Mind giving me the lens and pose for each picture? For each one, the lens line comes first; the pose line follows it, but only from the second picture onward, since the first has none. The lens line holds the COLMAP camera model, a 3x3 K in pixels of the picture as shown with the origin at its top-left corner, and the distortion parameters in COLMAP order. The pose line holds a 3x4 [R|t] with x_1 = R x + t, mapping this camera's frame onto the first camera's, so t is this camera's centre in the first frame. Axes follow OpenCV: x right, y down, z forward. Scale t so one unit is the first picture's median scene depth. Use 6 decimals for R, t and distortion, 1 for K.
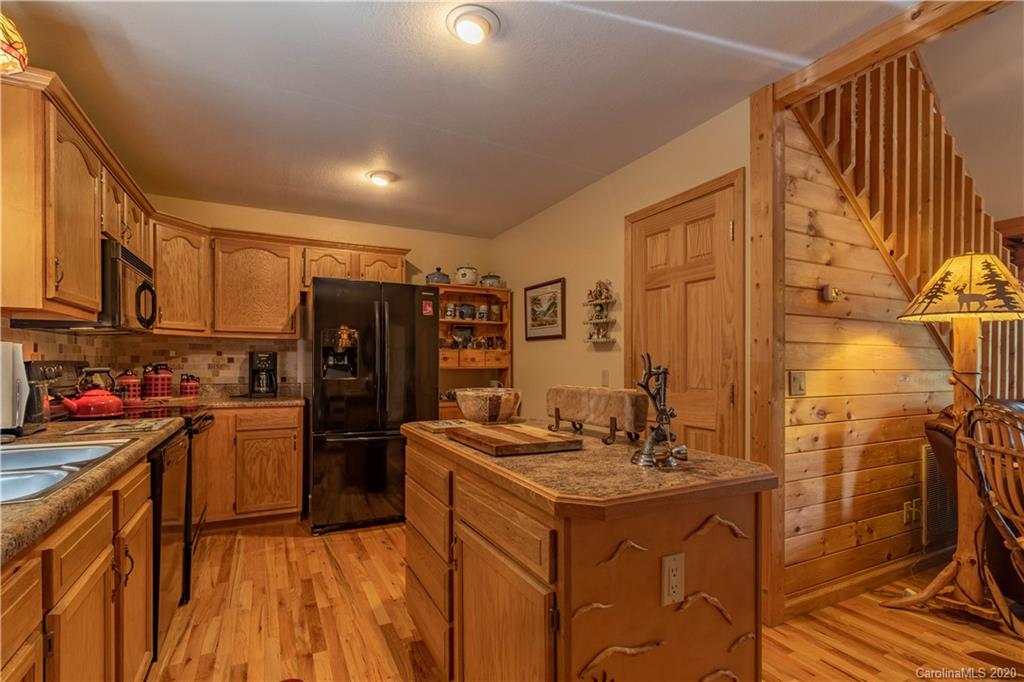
lens RADIAL K [[481.9, 0, 514.0], [0, 481.9, 363.8], [0, 0, 1]] dist [-0.000631, -0.000161]
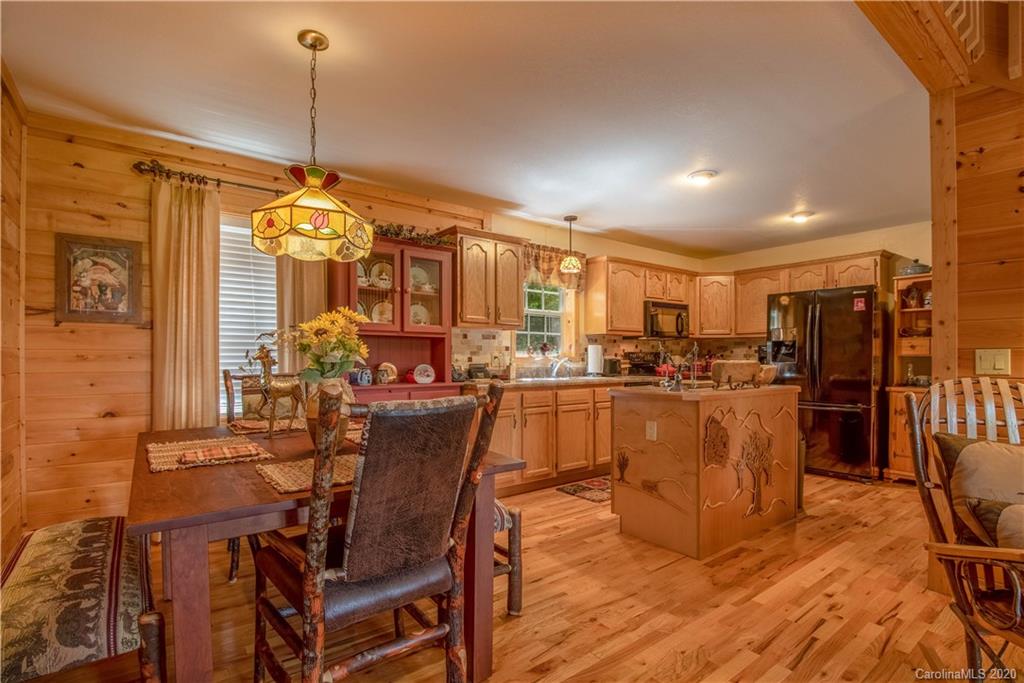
lens RADIAL K [[481.9, 0, 506.1], [0, 481.9, 357.6], [0, 0, 1]] dist [-0.000631, -0.000161]
pose [[0.173976, -0.005511, -0.984734, 0.858796], [-0.004314, 0.999970, -0.006359, 0.027248], [0.984740, 0.005354, 0.173947, -0.059928]]
